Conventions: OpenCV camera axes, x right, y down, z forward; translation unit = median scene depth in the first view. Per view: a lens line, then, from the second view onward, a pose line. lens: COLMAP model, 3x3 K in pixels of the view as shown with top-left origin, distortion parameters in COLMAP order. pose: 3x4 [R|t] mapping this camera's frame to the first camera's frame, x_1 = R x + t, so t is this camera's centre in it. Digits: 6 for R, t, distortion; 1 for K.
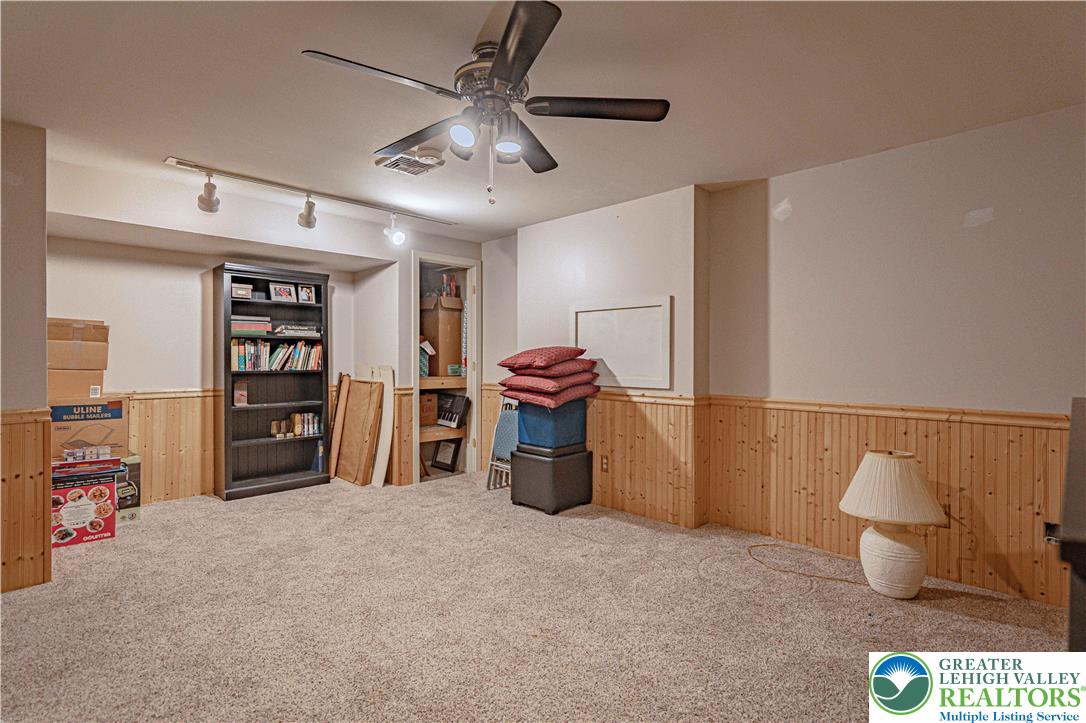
lens RADIAL K [[527.2, 0, 540.7], [0, 527.2, 357.1], [0, 0, 1]] dist [-0.004934, -0.000345]
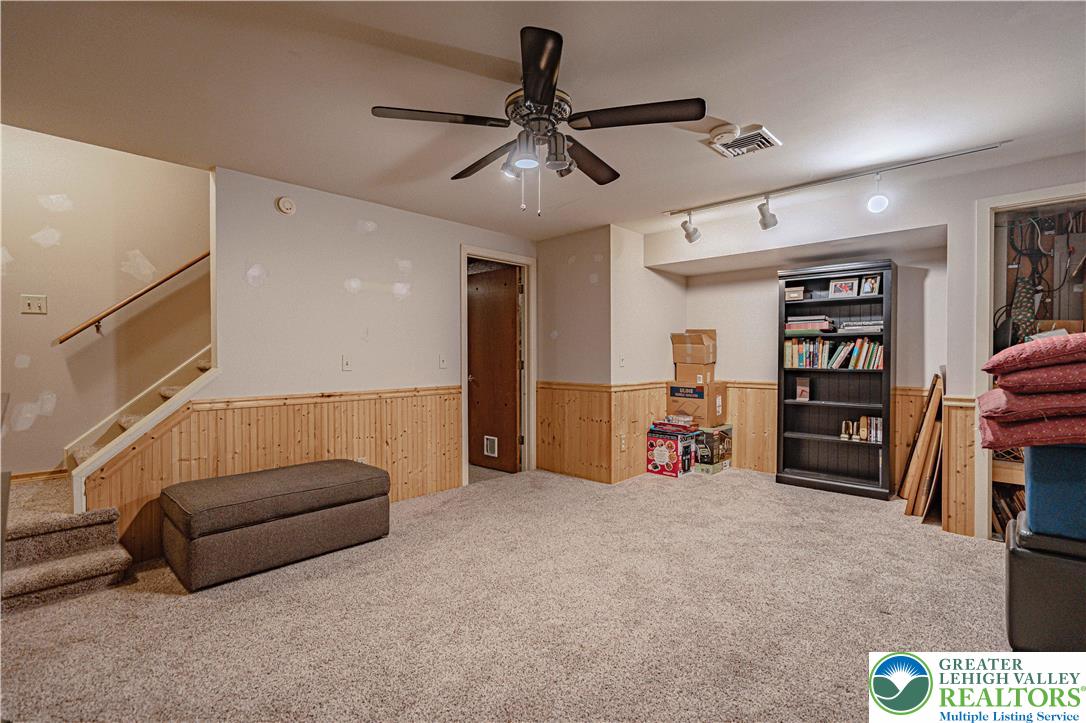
lens RADIAL K [[499.5, 0, 540.0], [0, 499.5, 361.7], [0, 0, 1]] dist [-0.004644, 0.000445]
pose [[0.019322, 0.011016, -0.999753, 0.433824], [0.000231, 0.999939, 0.011023, 0.002016], [0.999813, -0.000444, 0.019319, 0.445980]]
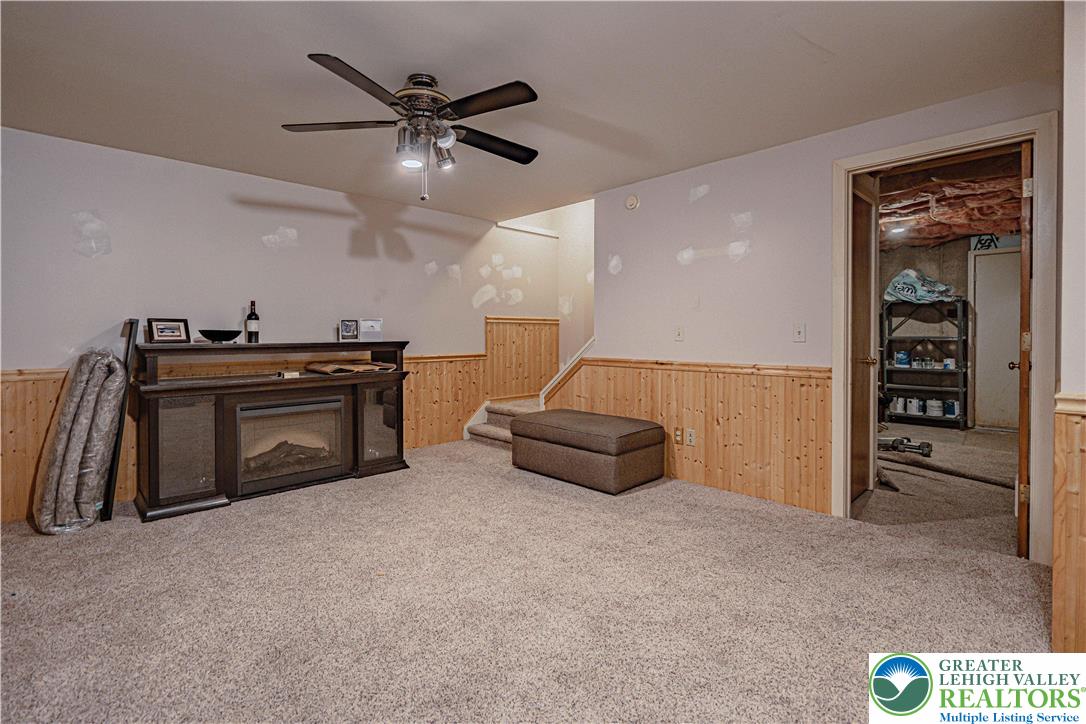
lens RADIAL K [[499.5, 0, 537.8], [0, 499.5, 339.2], [0, 0, 1]] dist [-0.004644, 0.000445]
pose [[-0.999894, 0.001025, 0.014546, -0.175195], [0.001221, 0.999908, 0.013496, 0.011324], [-0.014531, 0.013512, -0.999803, 0.999790]]
